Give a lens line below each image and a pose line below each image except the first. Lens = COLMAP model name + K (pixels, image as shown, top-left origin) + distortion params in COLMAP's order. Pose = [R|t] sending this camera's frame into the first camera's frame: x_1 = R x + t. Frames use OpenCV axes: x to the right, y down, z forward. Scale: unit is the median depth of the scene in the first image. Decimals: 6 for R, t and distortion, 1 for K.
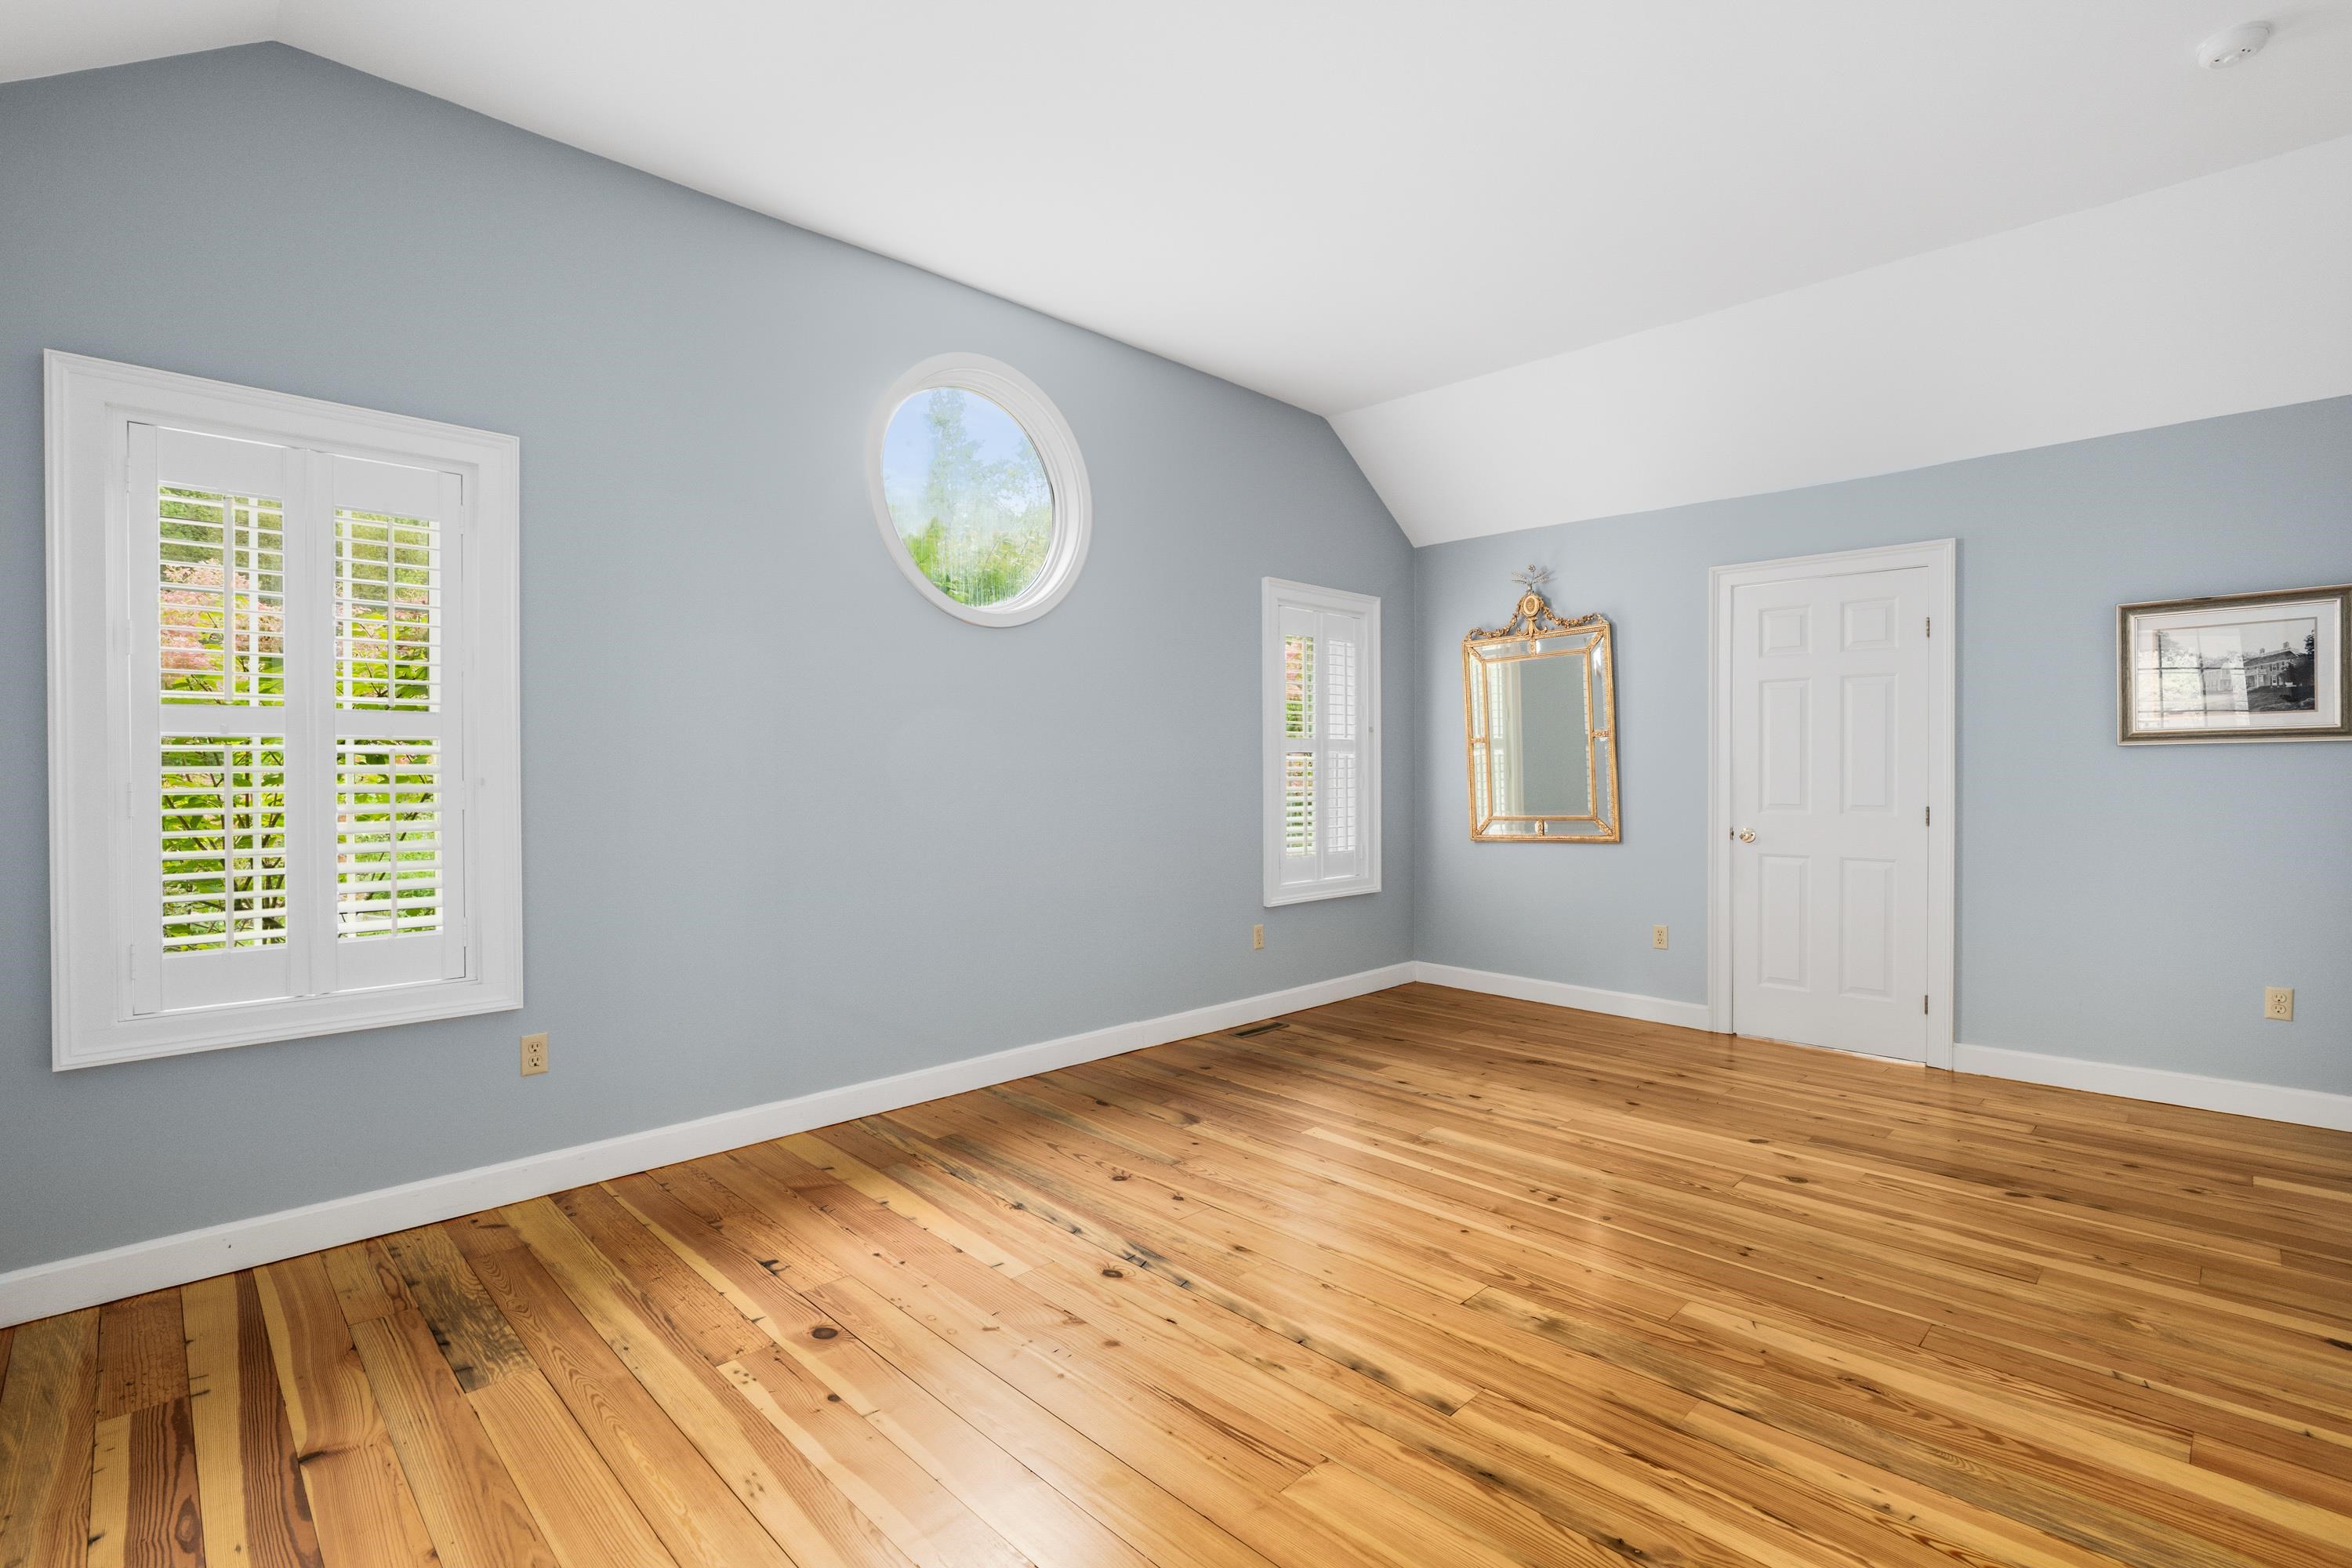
lens RADIAL K [[1095.2, 0, 1176.0], [0, 1095.2, 784.0], [0, 0, 1]] dist [-0.021621, 0.007150]
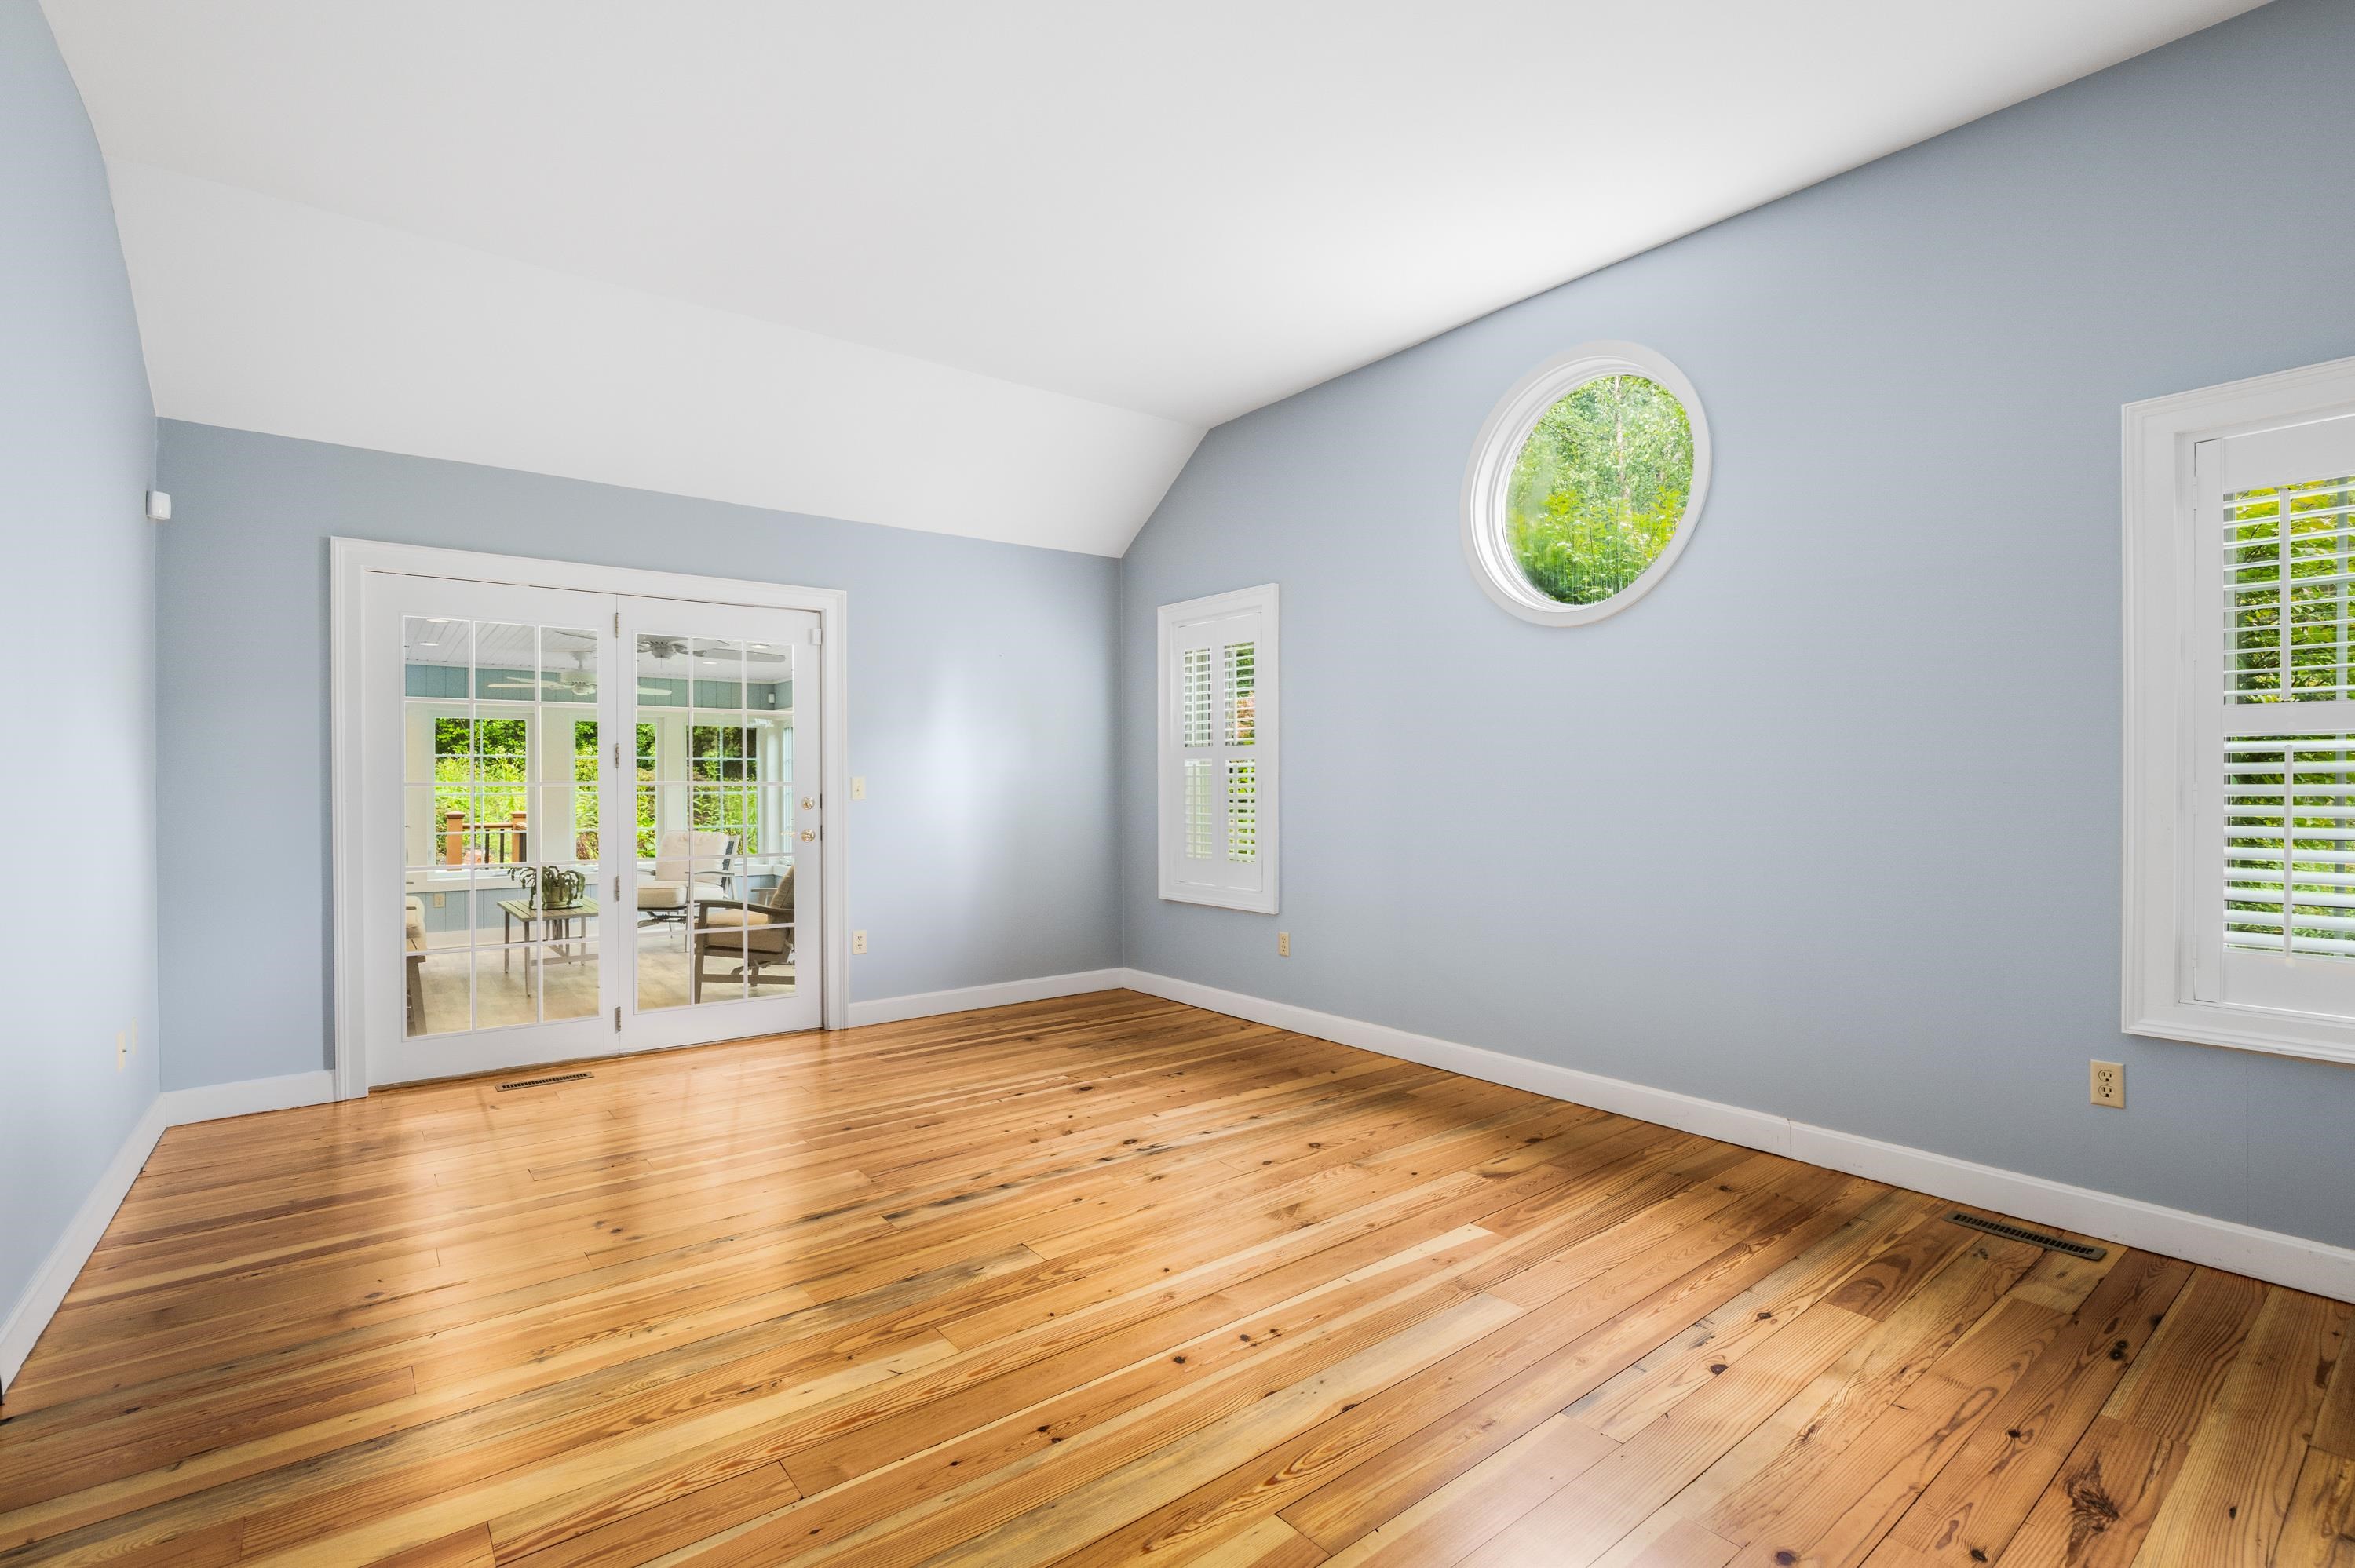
lens RADIAL K [[1071.4, 0, 1177.5], [0, 1071.4, 784.0], [0, 0, 1]] dist [-0.013973, -0.000606]
pose [[-0.110862, 0.006108, -0.993817, 1.108085], [-0.009064, 0.999933, 0.007157, -0.009769], [0.993794, 0.009801, -0.110800, 1.051414]]
